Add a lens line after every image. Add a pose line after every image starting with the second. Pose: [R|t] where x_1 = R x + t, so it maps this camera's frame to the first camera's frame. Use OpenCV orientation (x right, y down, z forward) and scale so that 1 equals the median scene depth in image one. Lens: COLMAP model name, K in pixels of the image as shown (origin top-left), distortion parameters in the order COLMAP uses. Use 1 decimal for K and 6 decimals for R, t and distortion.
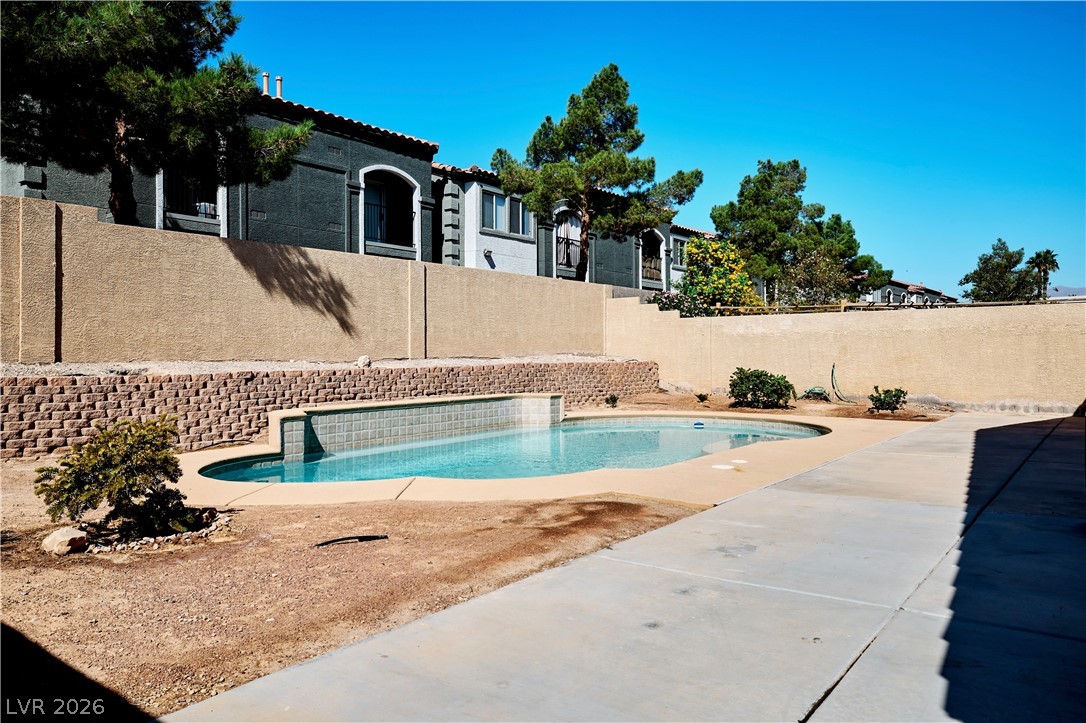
lens RADIAL K [[793.6, 0, 543.0], [0, 793.6, 336.5], [0, 0, 1]] dist [-0.001954, -0.001219]
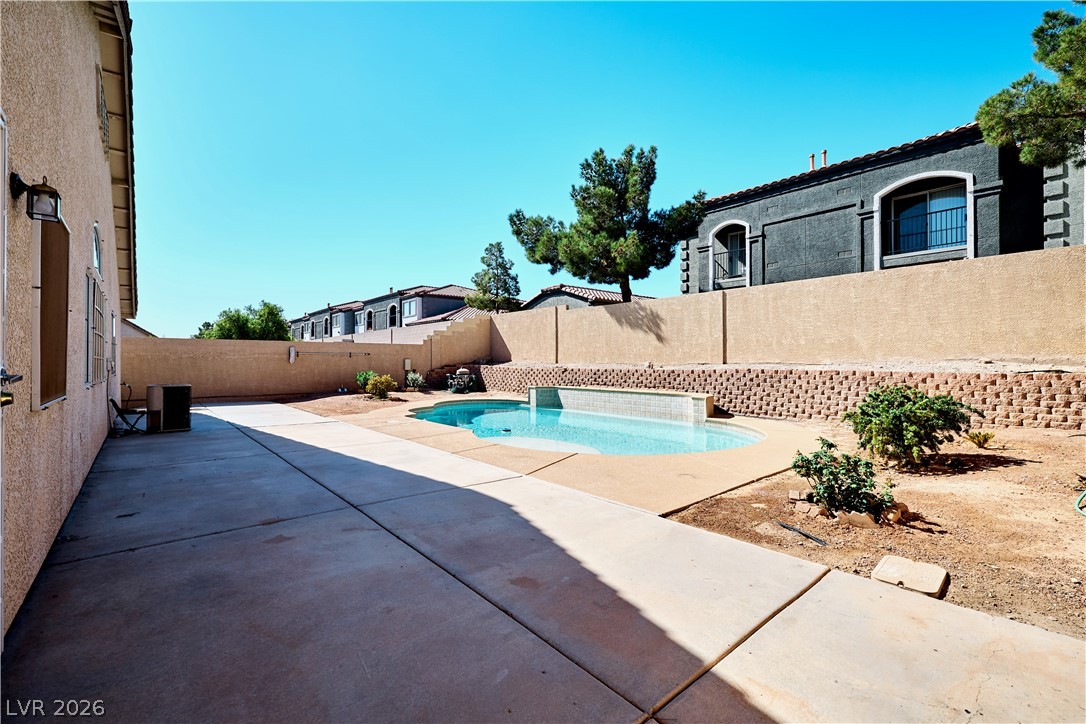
lens RADIAL K [[467.6, 0, 543.0], [0, 467.6, 362.0], [0, 0, 1]] dist [0.002324, 0.000057]
pose [[-0.228673, 0.010097, -0.973451, 0.555026], [0.028344, 0.999591, 0.003709, 0.011288], [0.973091, -0.026744, -0.228866, 0.726682]]
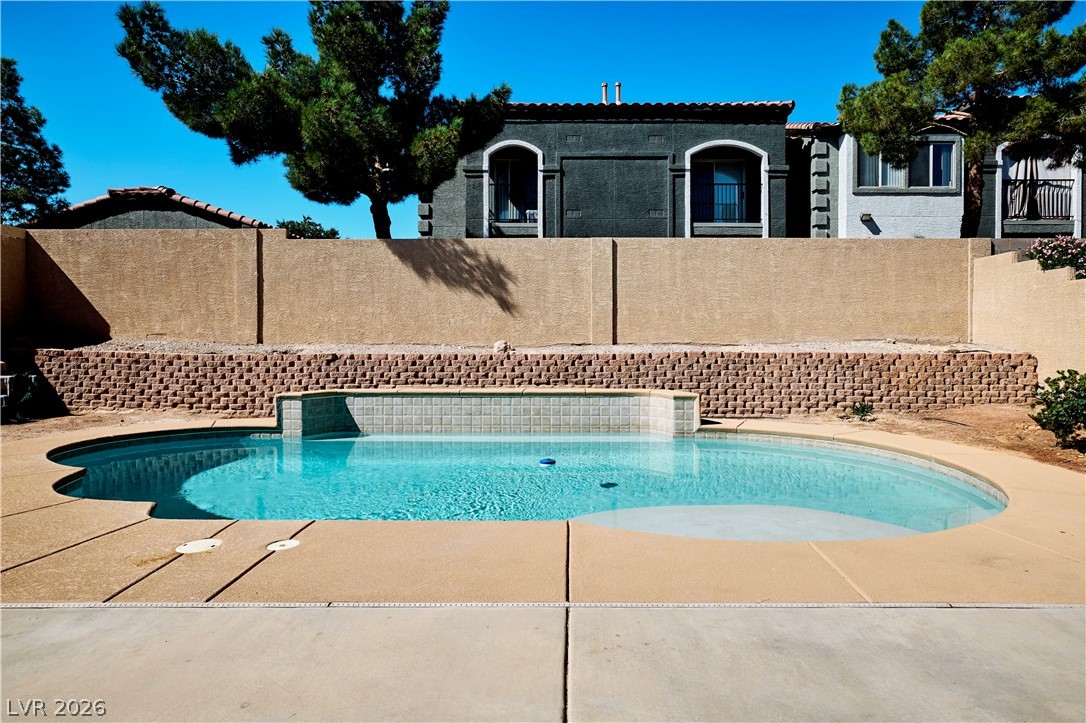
lens RADIAL K [[627.9, 0, 547.3], [0, 627.9, 346.6], [0, 0, 1]] dist [-0.035329, 0.037953]
pose [[0.585472, 0.018251, -0.810487, 0.319767], [0.014046, 0.999368, 0.032651, 0.004889], [0.810571, -0.030500, 0.584846, 0.420953]]
